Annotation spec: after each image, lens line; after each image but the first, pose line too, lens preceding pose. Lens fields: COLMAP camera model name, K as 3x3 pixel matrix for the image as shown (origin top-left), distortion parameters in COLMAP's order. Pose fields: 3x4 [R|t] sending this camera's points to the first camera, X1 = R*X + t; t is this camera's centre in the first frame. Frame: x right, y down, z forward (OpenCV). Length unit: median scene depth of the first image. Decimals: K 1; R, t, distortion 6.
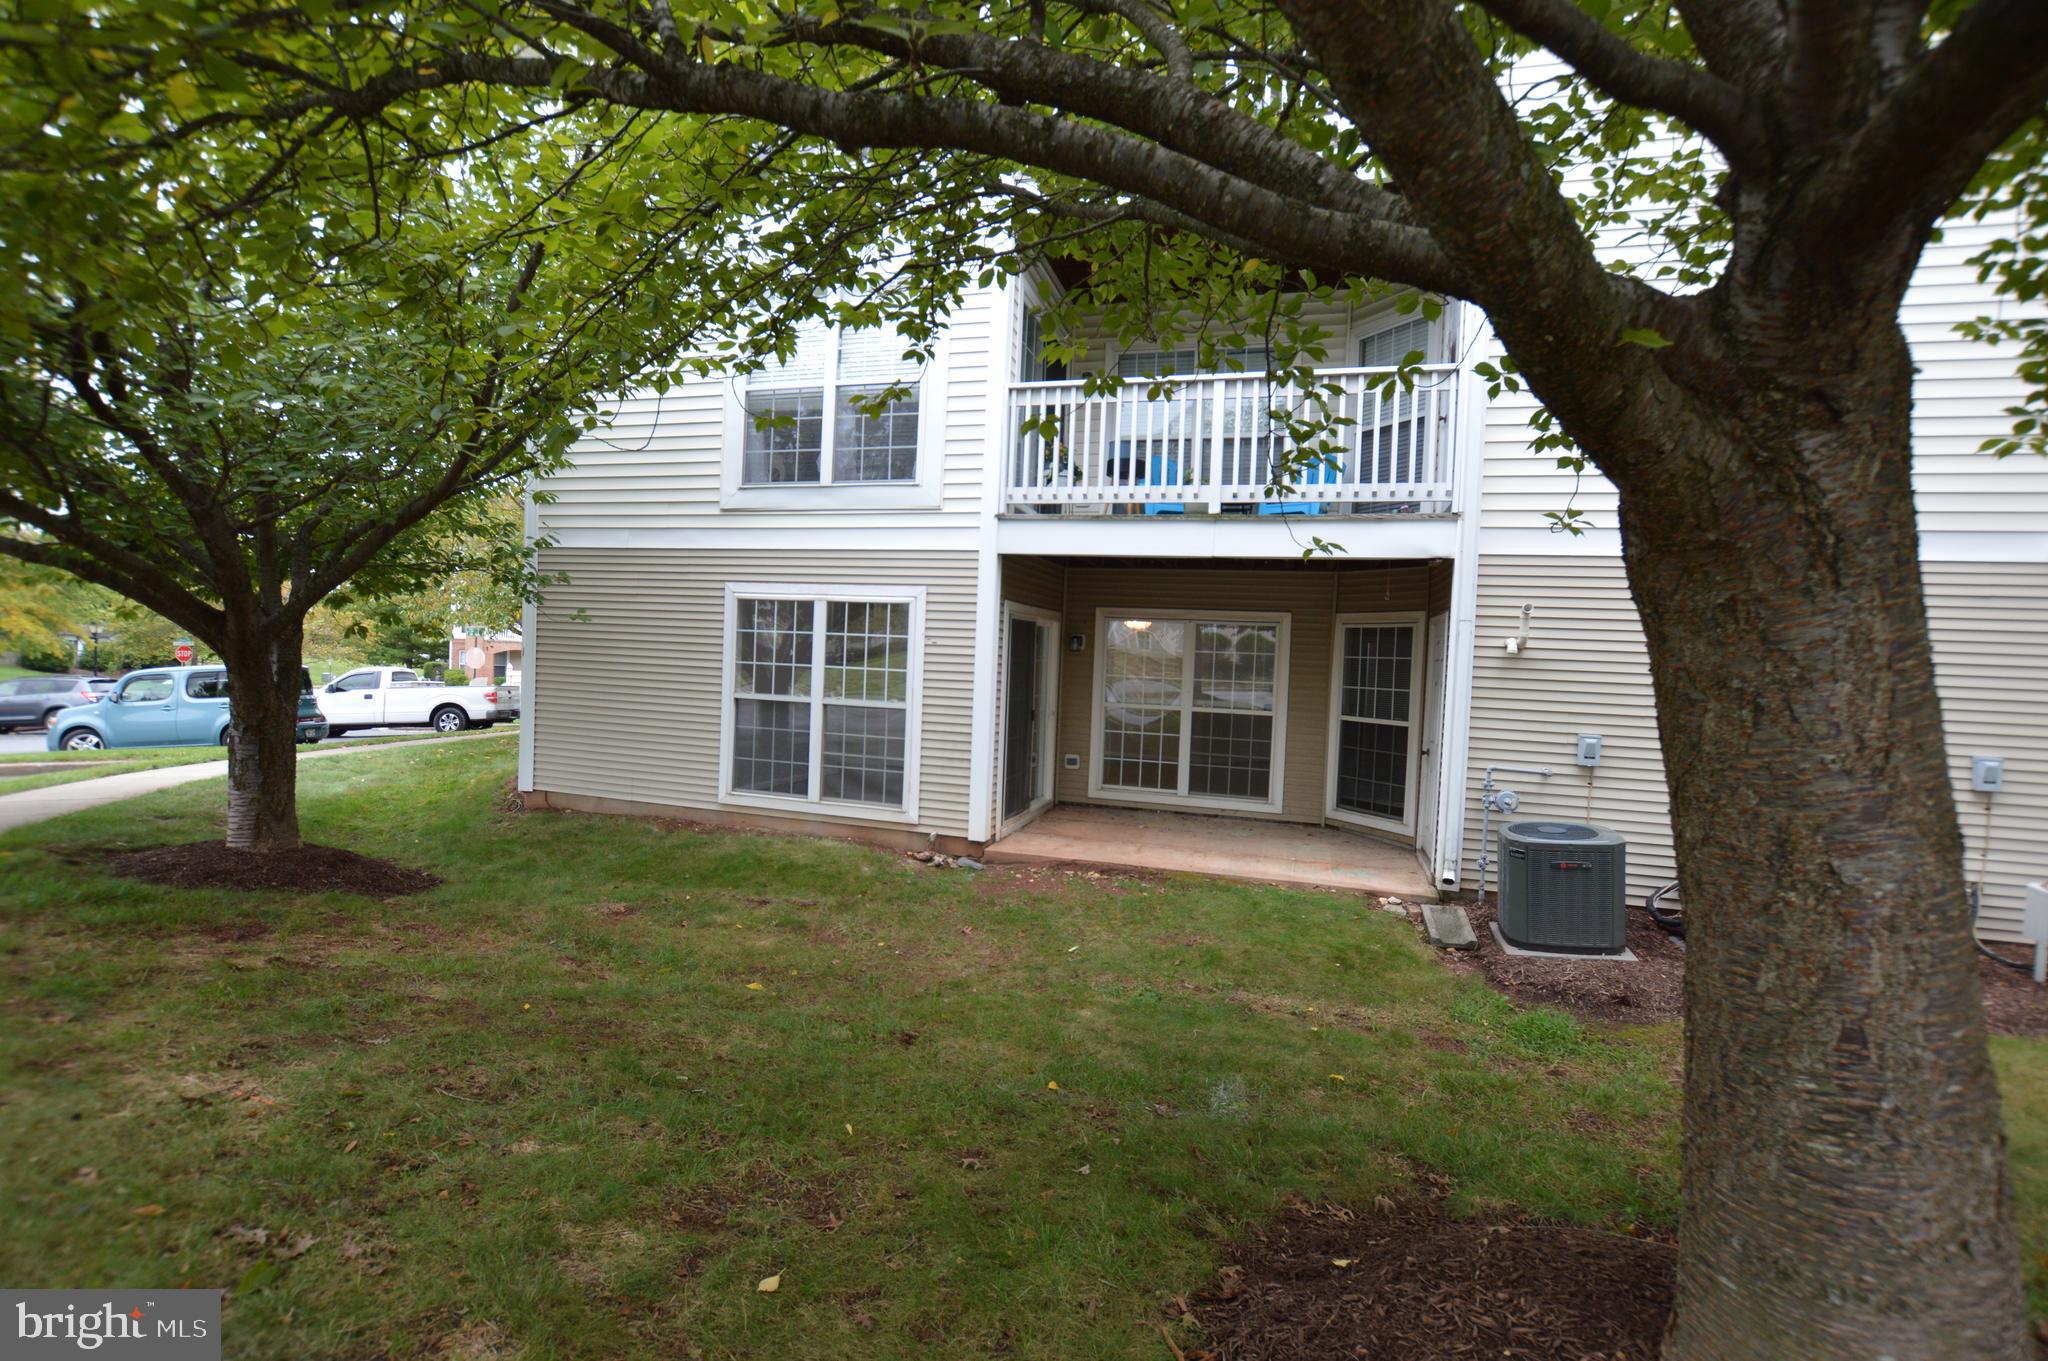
lens RADIAL K [[912.6, 0, 1029.2], [0, 912.6, 684.8], [0, 0, 1]] dist [-0.030804, 0.002433]
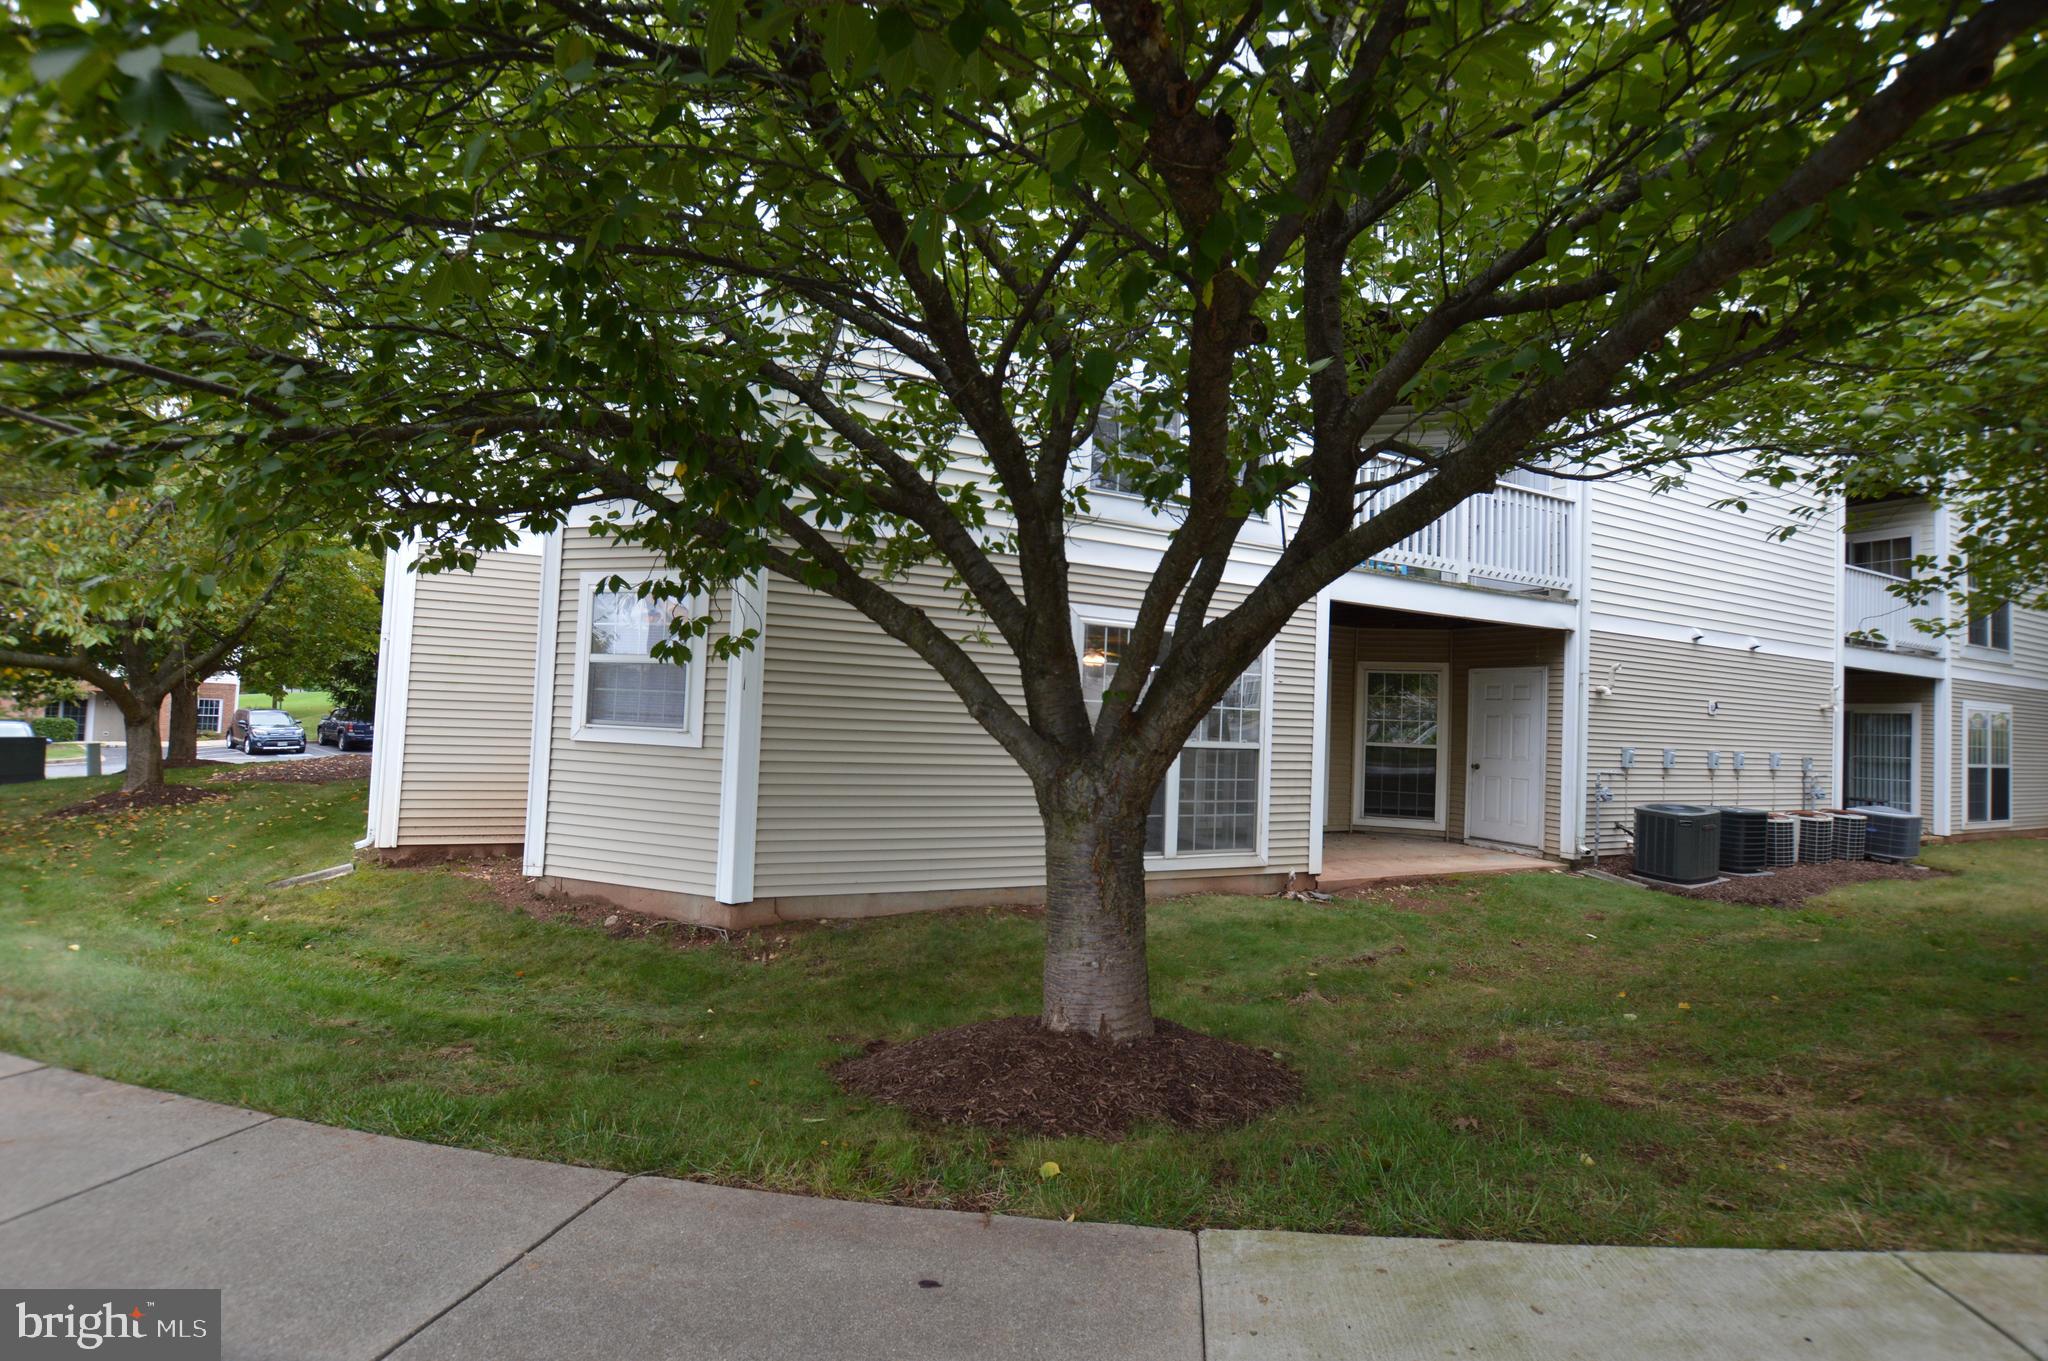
lens RADIAL K [[912.6, 0, 1020.9], [0, 912.6, 678.9], [0, 0, 1]] dist [-0.030804, 0.002433]
pose [[0.737444, 0.013840, 0.675267, -0.962716], [0.011814, 0.999373, -0.033385, -0.019264], [-0.675305, 0.032597, 0.736818, 0.439007]]
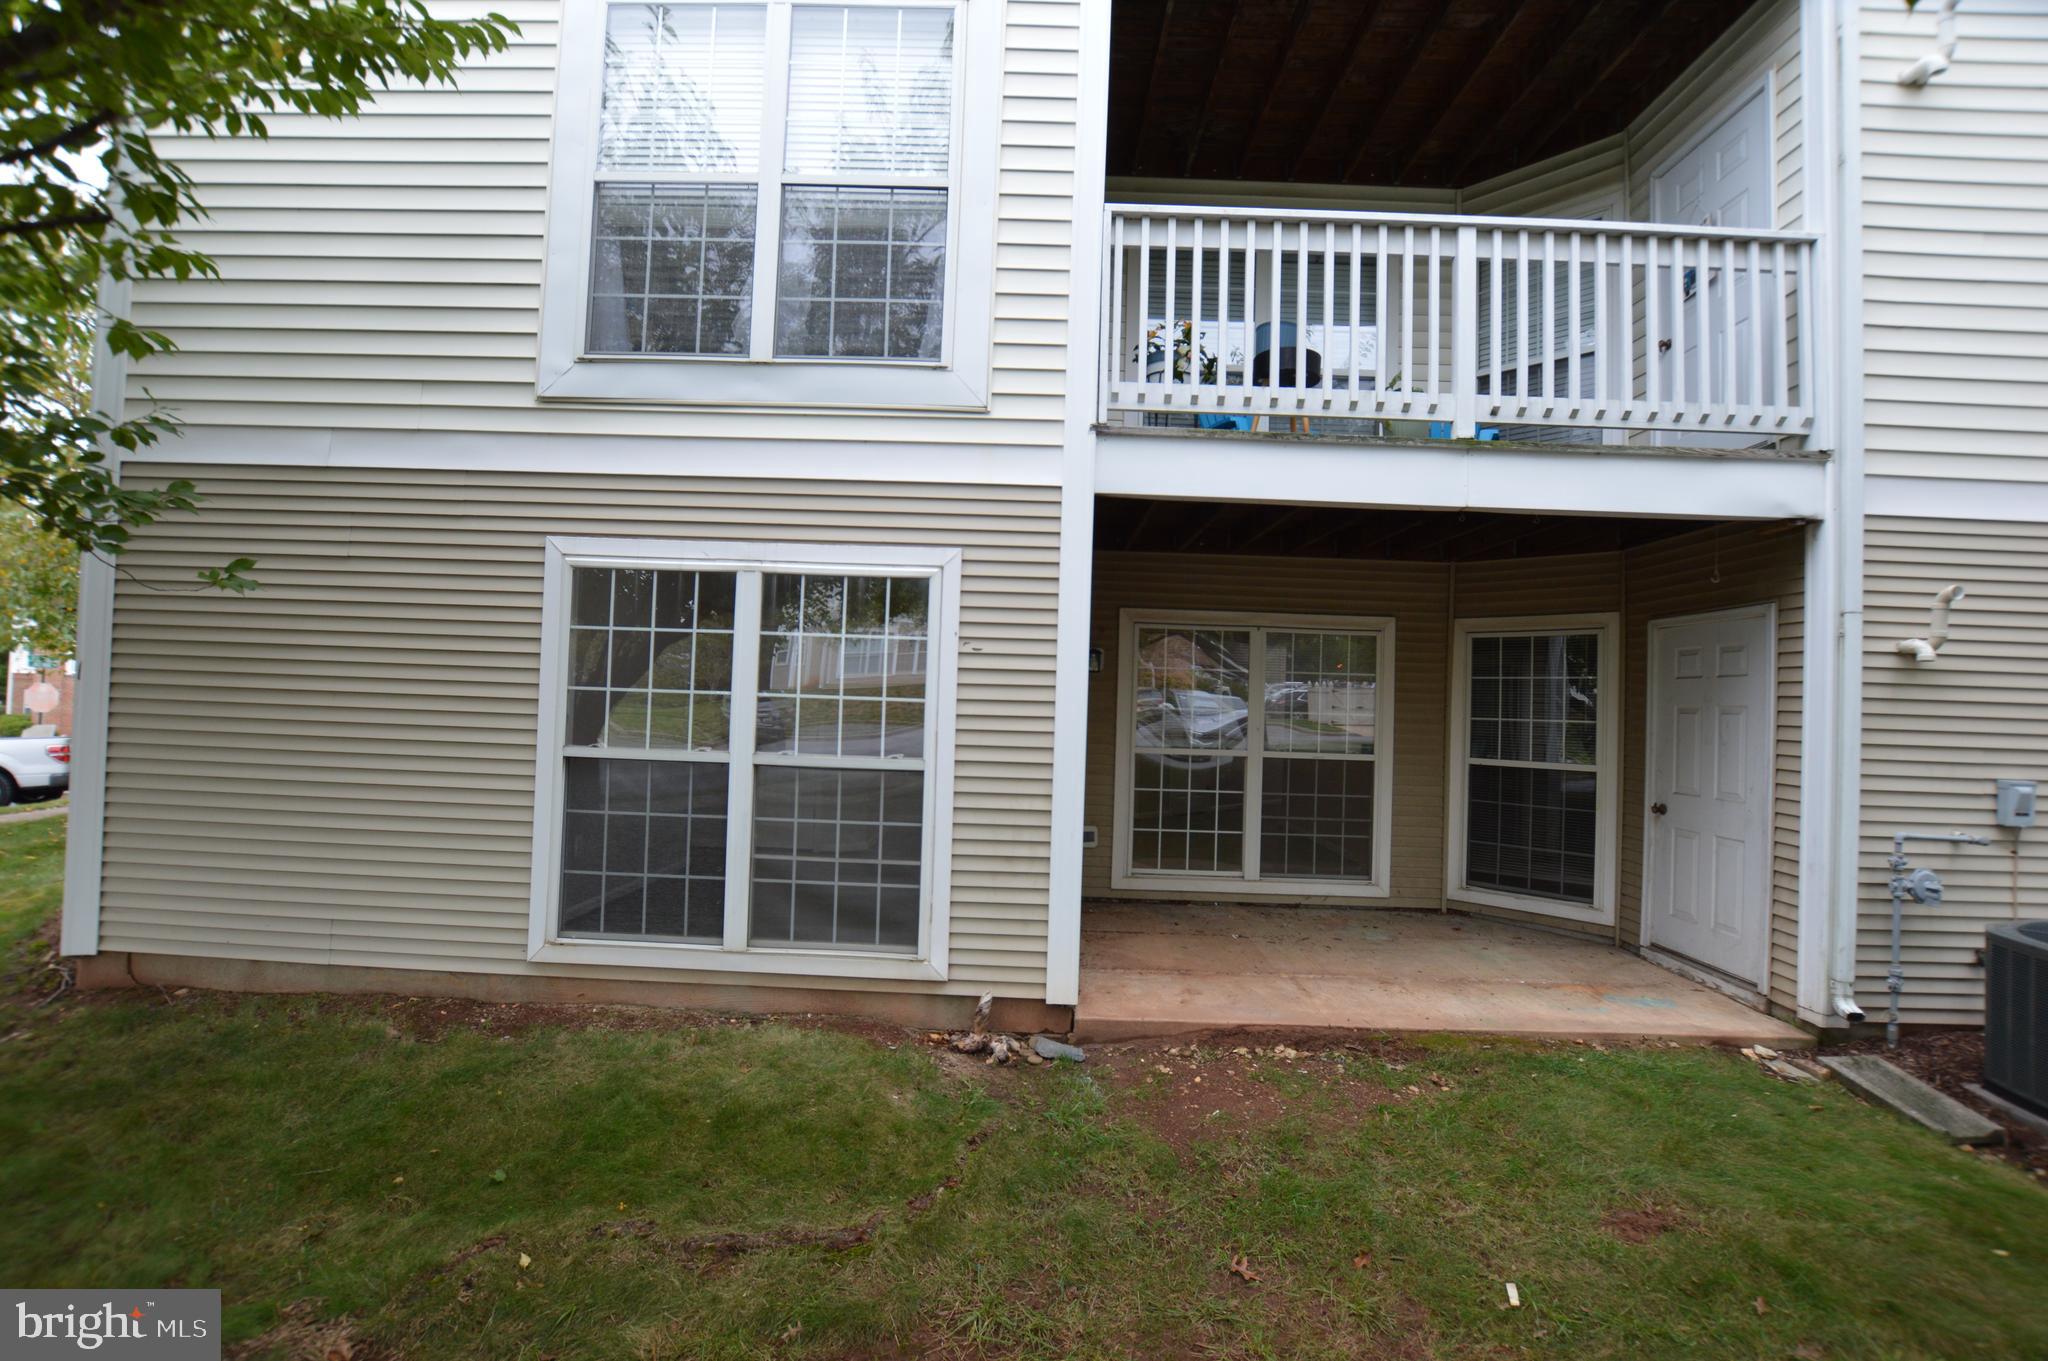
lens RADIAL K [[912.6, 0, 1026.0], [0, 912.6, 677.0], [0, 0, 1]] dist [-0.030804, 0.002433]
pose [[0.961144, -0.002348, 0.276039, -0.221993], [0.015914, 0.998772, -0.046917, -0.002546], [-0.275589, 0.049487, 0.960001, 0.445555]]
